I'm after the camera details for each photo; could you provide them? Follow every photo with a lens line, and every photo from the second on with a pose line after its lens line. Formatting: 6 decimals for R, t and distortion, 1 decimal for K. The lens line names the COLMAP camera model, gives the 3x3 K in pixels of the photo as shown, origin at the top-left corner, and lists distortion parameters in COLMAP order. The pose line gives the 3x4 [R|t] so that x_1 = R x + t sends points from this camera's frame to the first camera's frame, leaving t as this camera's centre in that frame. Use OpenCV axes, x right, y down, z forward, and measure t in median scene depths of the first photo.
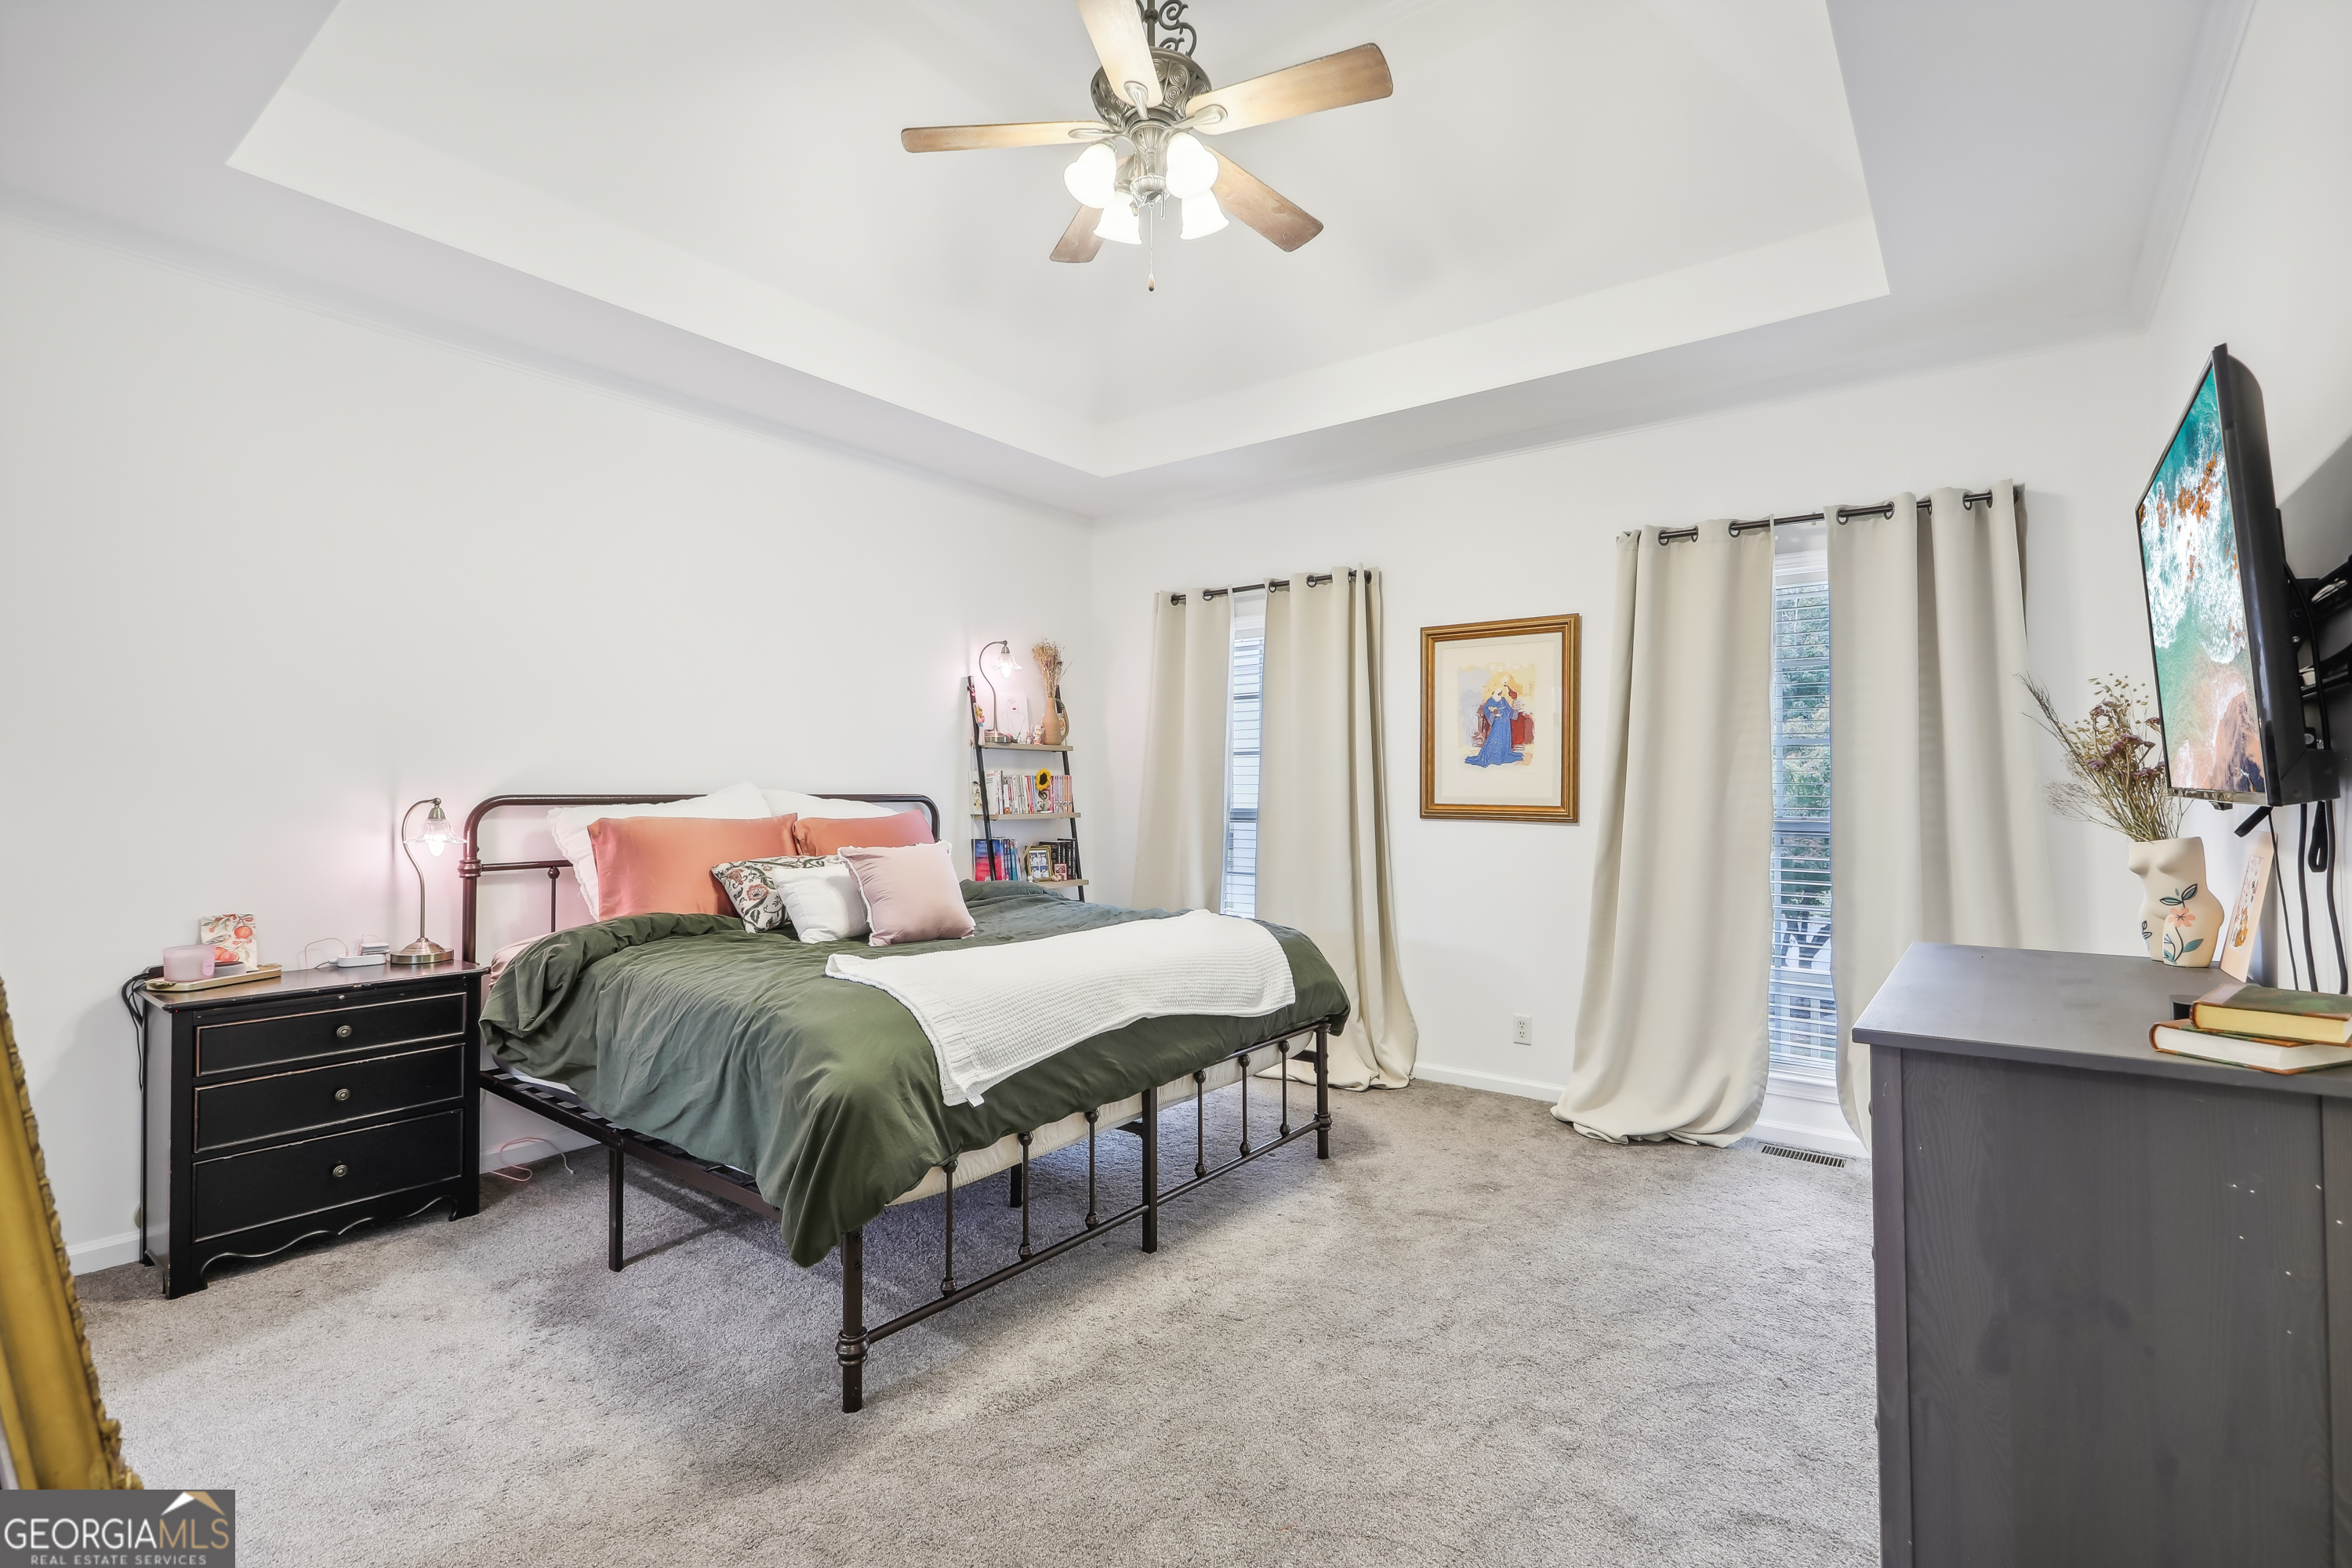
lens RADIAL K [[1082.5, 0, 1176.0], [0, 1082.5, 784.0], [0, 0, 1]] dist [-0.001570, -0.000090]
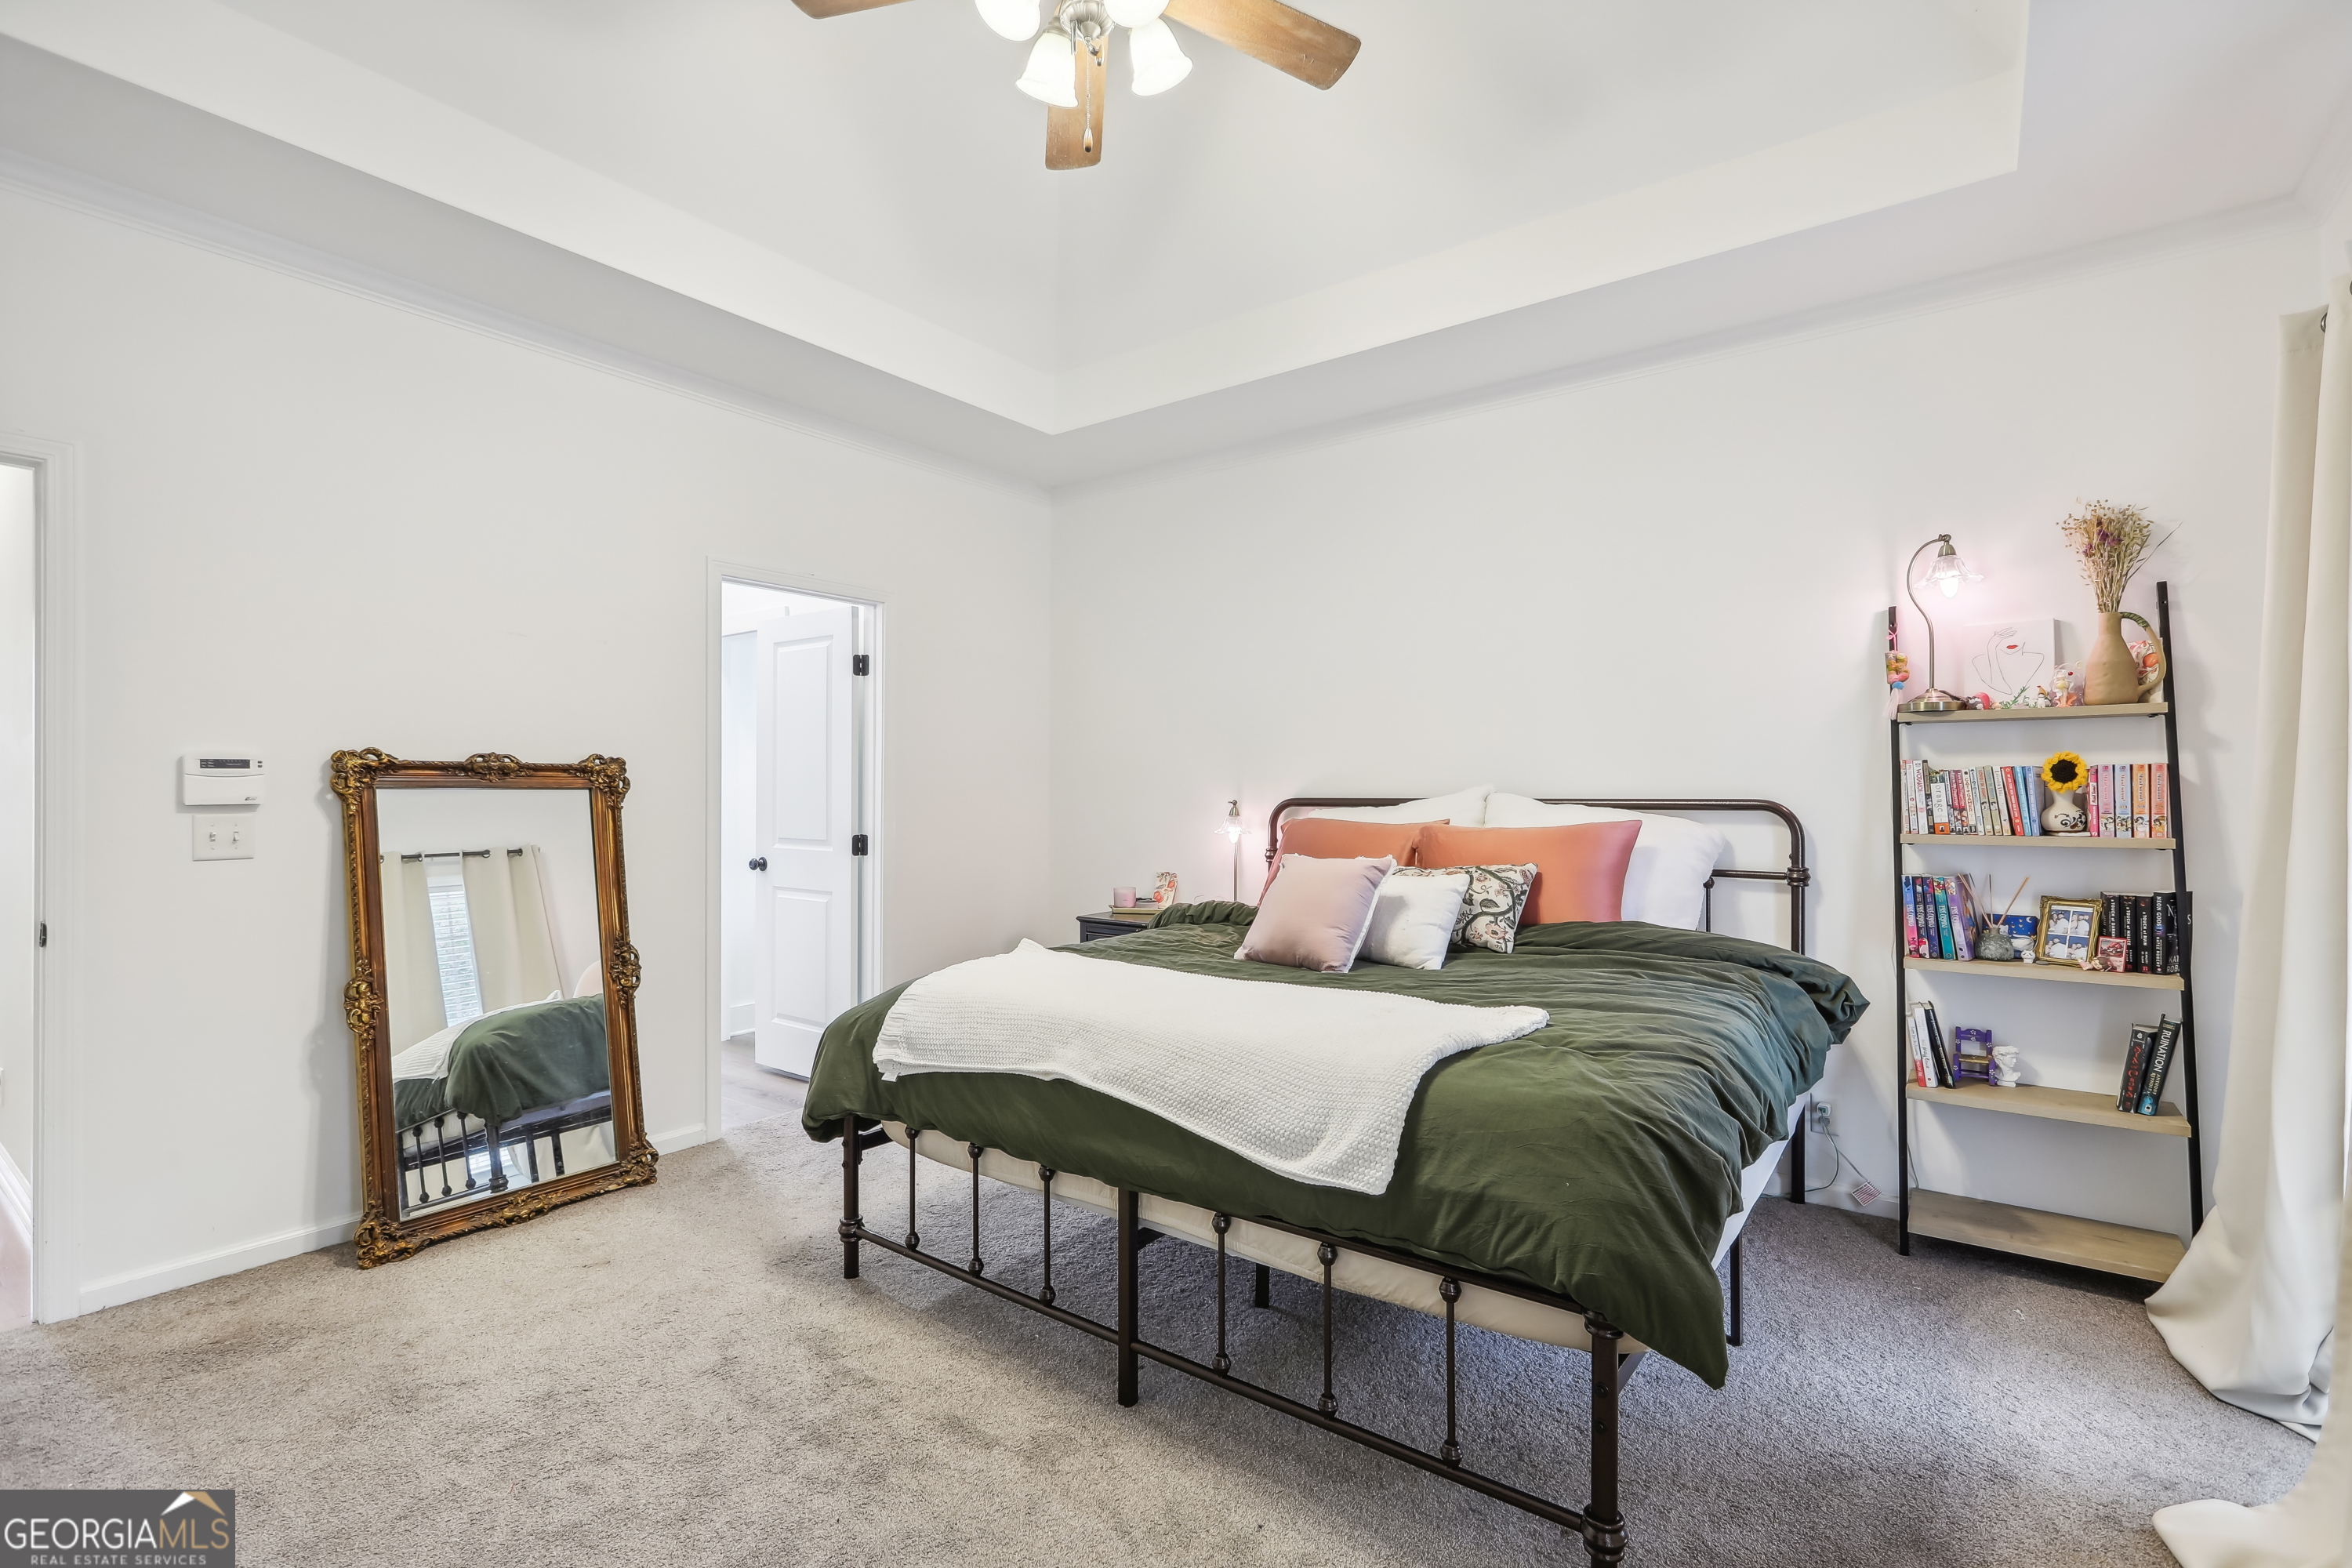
lens RADIAL K [[1082.5, 0, 1176.0], [0, 1082.5, 784.0], [0, 0, 1]] dist [-0.001570, -0.000090]
pose [[0.005457, -0.010967, -0.999925, 0.559059], [0.005245, 0.999926, -0.010938, 0.006610], [0.999971, -0.005185, 0.005514, 0.787578]]
